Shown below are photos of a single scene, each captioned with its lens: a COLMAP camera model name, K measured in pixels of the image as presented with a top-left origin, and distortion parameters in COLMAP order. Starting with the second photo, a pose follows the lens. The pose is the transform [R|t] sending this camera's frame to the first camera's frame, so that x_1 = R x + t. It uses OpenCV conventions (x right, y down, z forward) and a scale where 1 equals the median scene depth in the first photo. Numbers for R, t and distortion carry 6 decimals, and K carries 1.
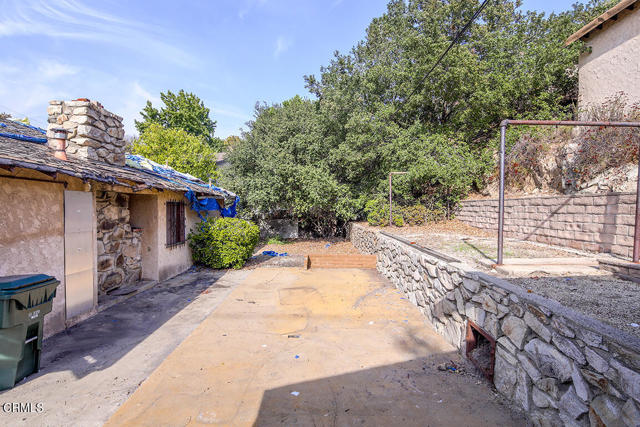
lens RADIAL K [[316.5, 0, 319.8], [0, 316.5, 213.0], [0, 0, 1]] dist [-0.000536, -0.000282]
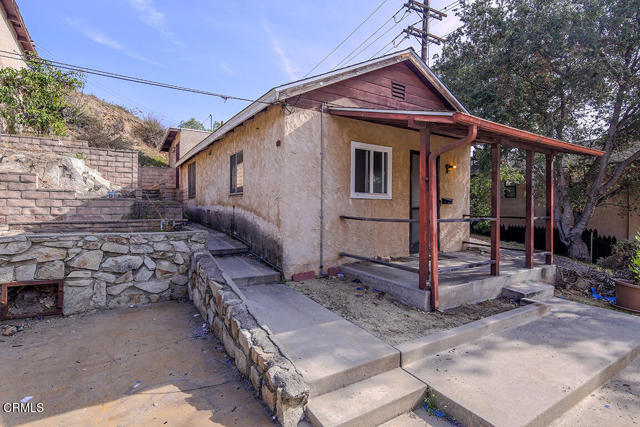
lens RADIAL K [[316.5, 0, 319.3], [0, 316.5, 211.2], [0, 0, 1]] dist [-0.000536, -0.000282]
pose [[-0.543635, -0.014518, 0.839196, -1.264197], [0.005654, 0.999764, 0.020959, 0.117850], [-0.839302, 0.016139, -0.543425, 0.935233]]
